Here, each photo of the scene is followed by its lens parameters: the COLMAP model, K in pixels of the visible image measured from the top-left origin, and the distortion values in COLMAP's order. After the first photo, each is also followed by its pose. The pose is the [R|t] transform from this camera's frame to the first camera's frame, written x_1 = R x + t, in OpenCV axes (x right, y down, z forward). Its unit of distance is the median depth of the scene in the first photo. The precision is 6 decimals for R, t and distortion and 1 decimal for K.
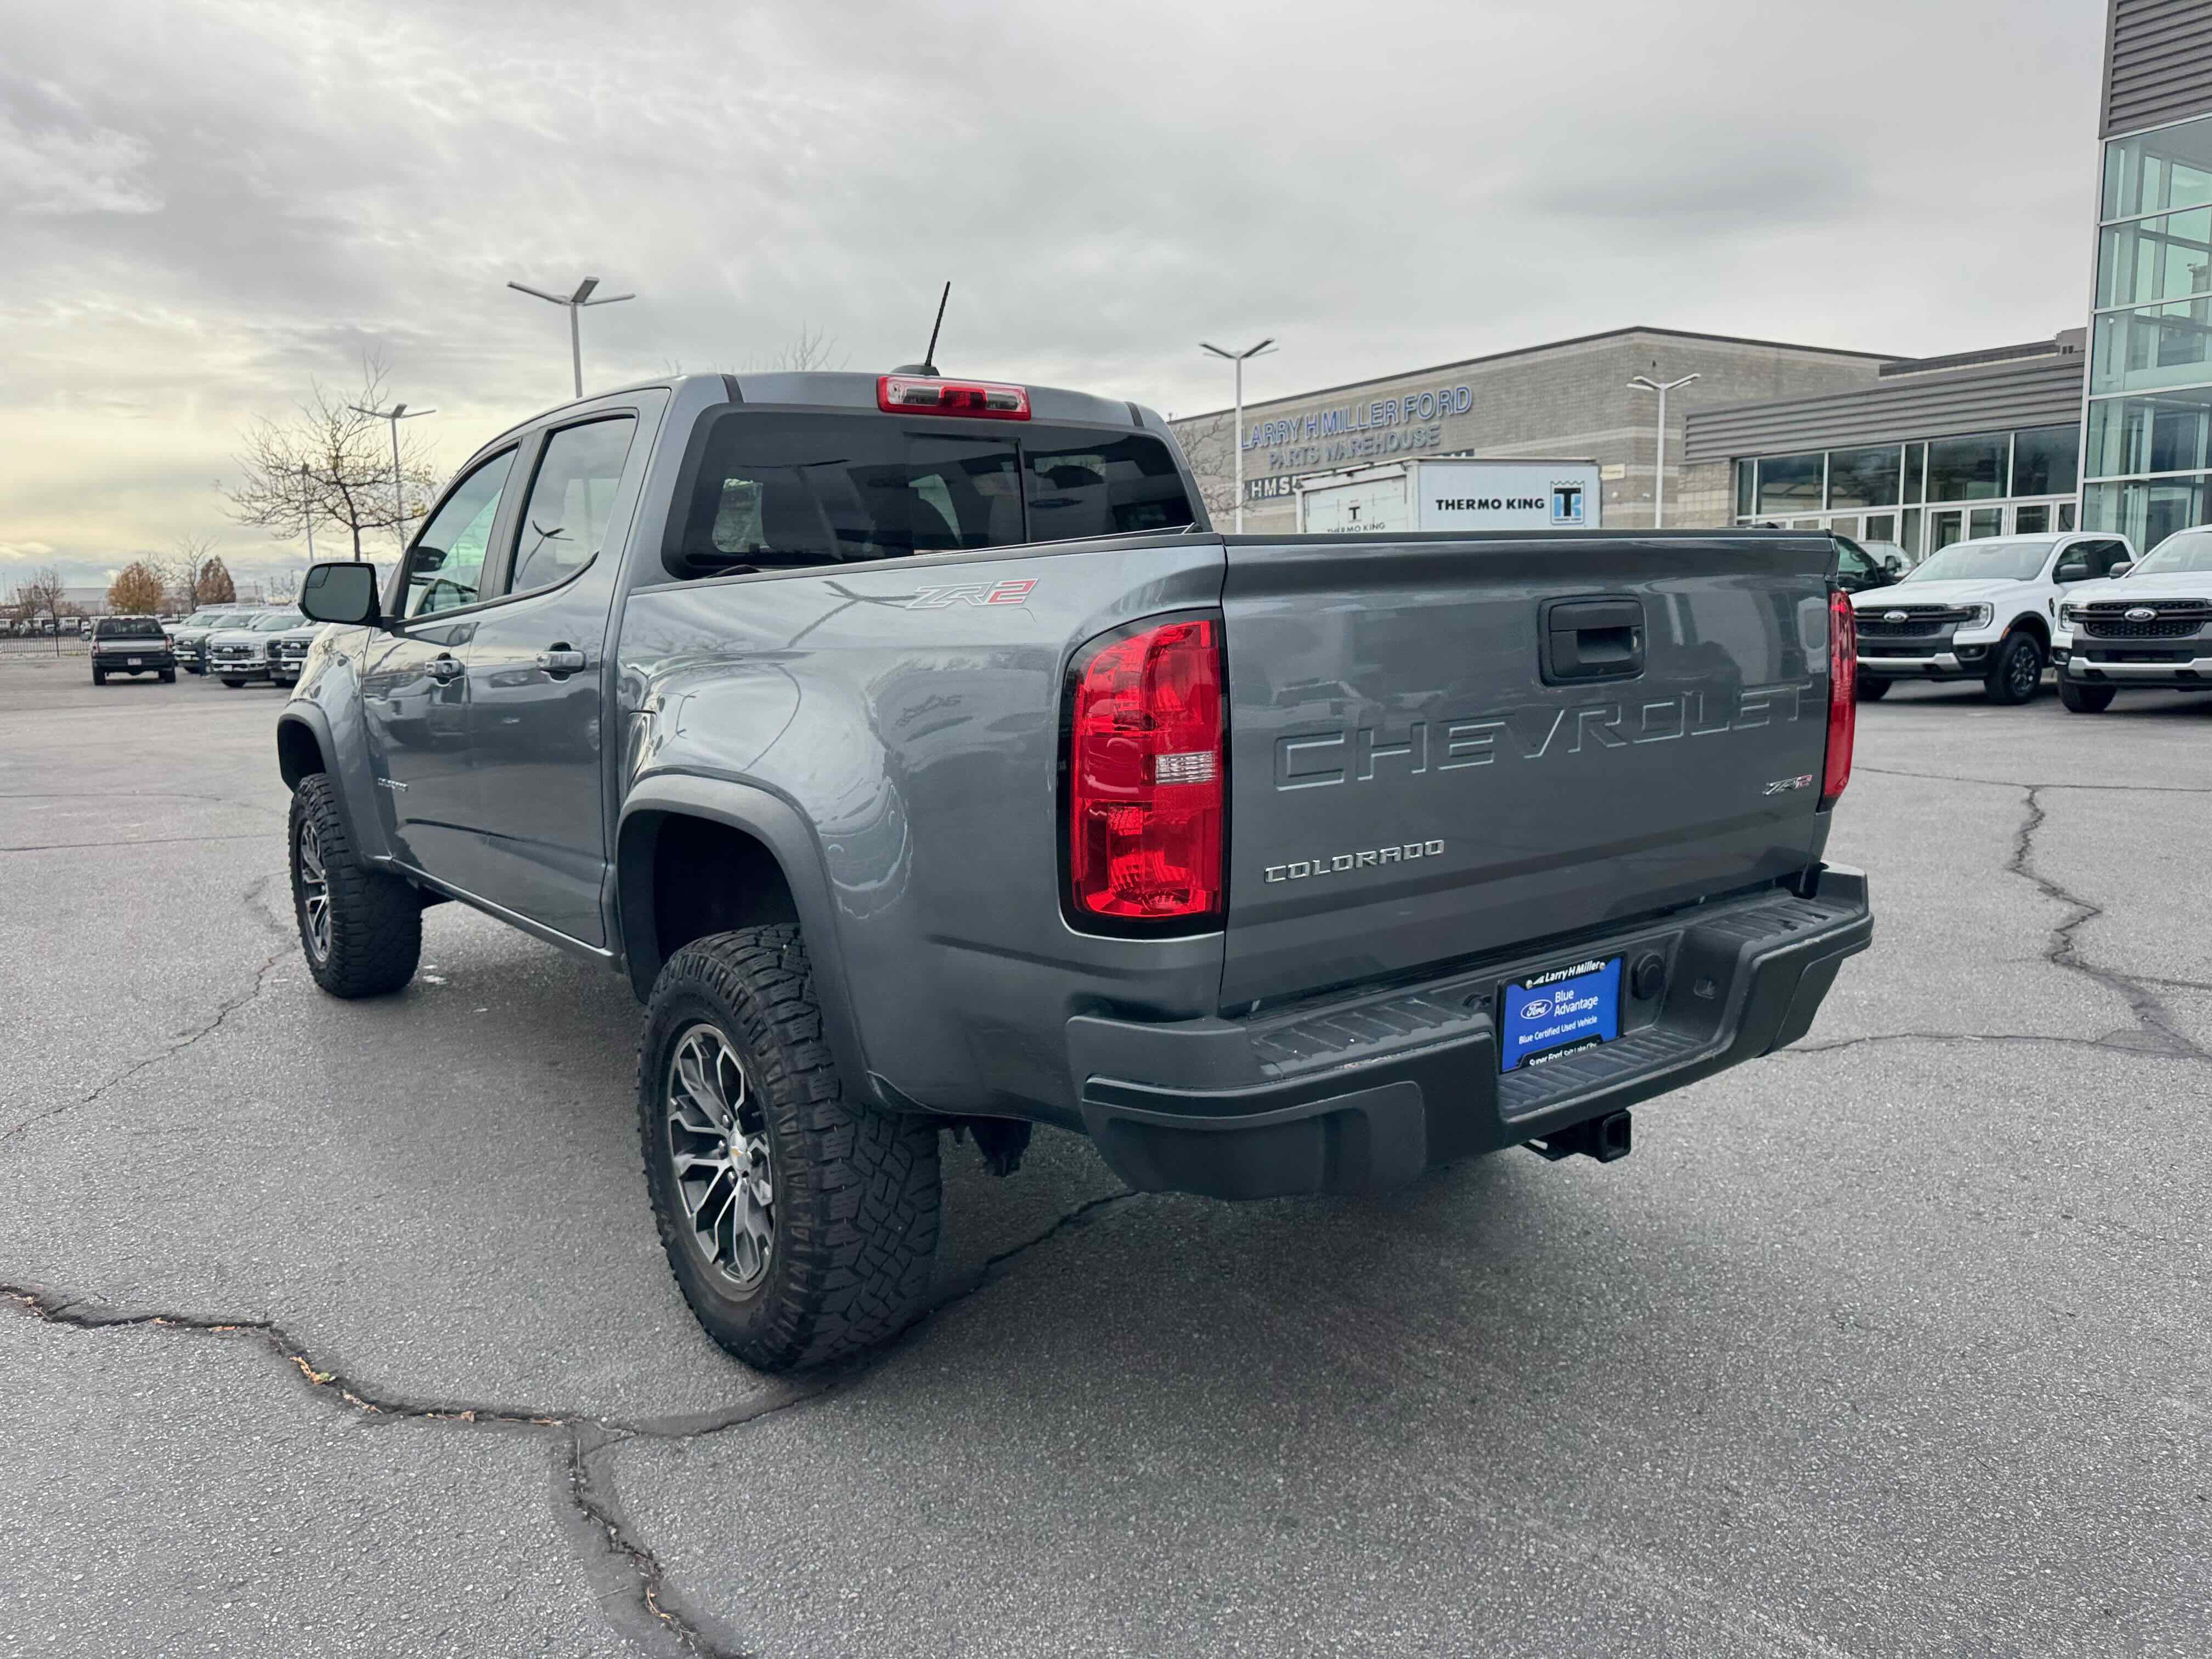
lens RADIAL K [[1556.6, 0, 1093.0], [0, 1556.6, 819.8], [0, 0, 1]] dist [0.032763, -0.070222]
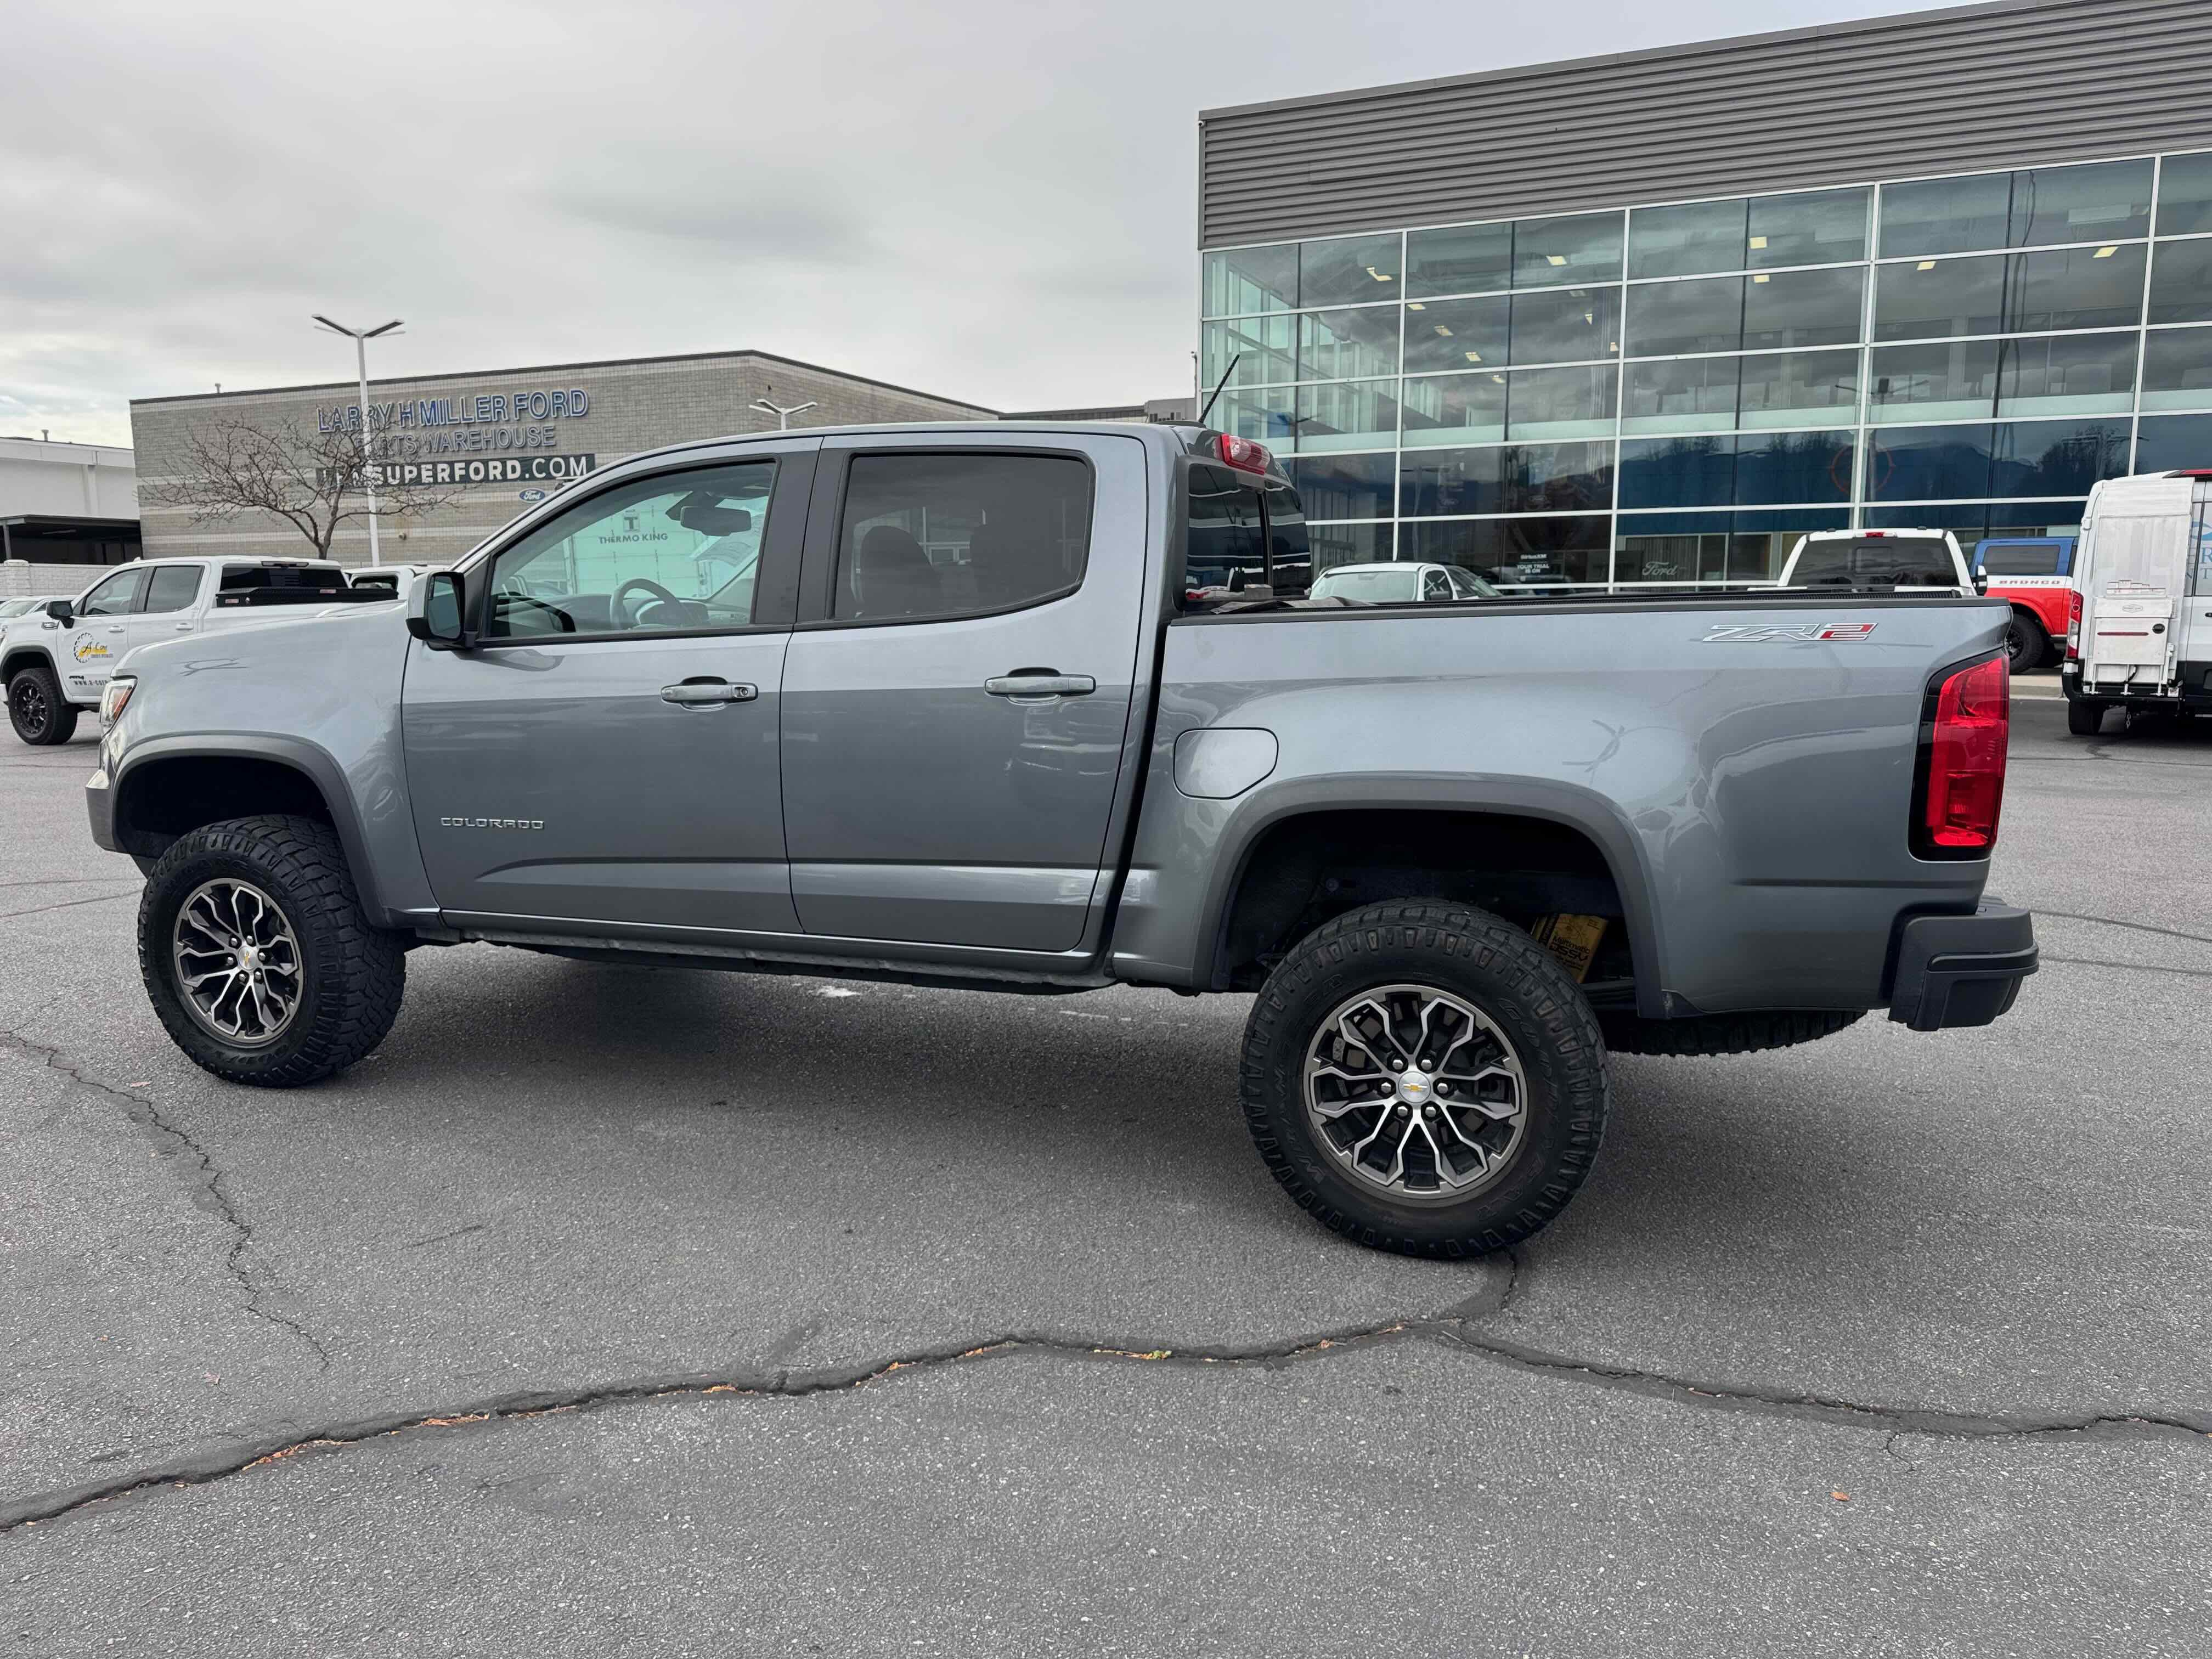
lens RADIAL K [[1530.4, 0, 1093.6], [0, 1530.4, 807.5], [0, 0, 1]] dist [0.067115, -0.075822]
pose [[0.837061, -0.050371, 0.544786, -1.062186], [0.055599, 0.998429, 0.006887, -0.024196], [-0.544277, 0.024525, 0.838547, 0.130571]]
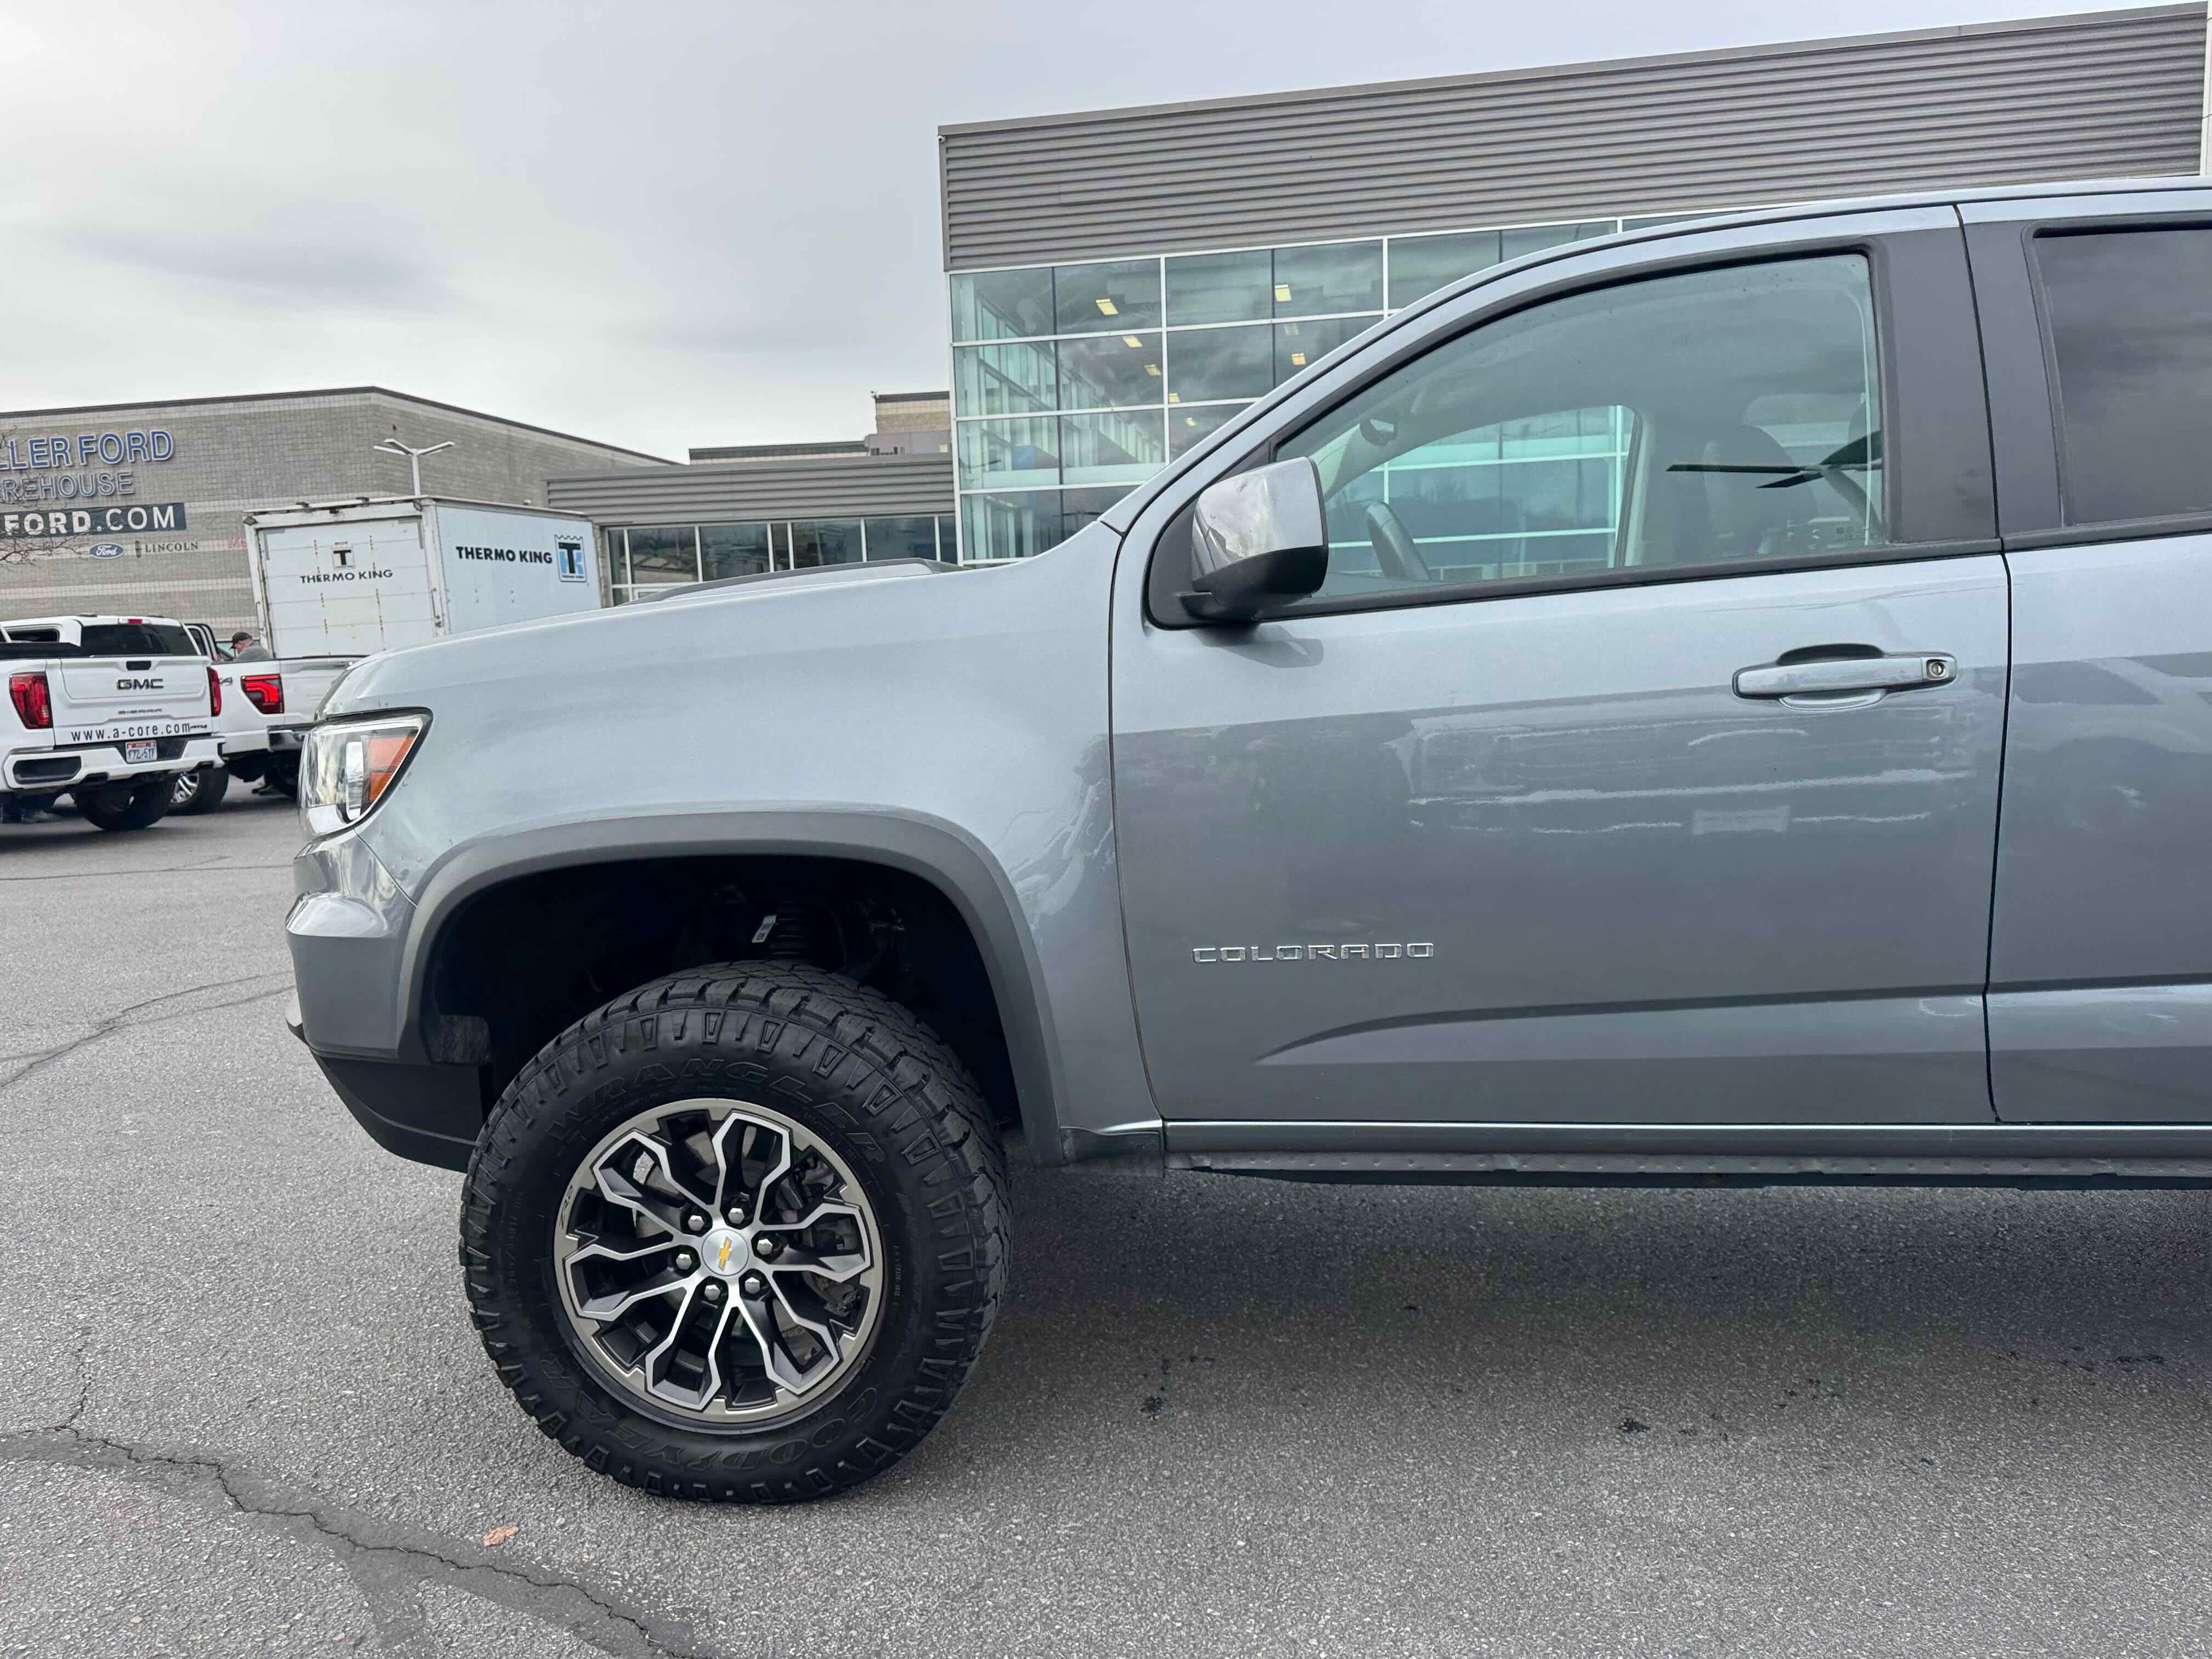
lens RADIAL K [[1530.4, 0, 1093.6], [0, 1530.4, 807.5], [0, 0, 1]] dist [0.067115, -0.075822]
pose [[0.687594, -0.072972, 0.722420, -1.353847], [0.112015, 0.993687, -0.006243, -0.108318], [-0.717403, 0.085215, 0.691427, 1.209054]]
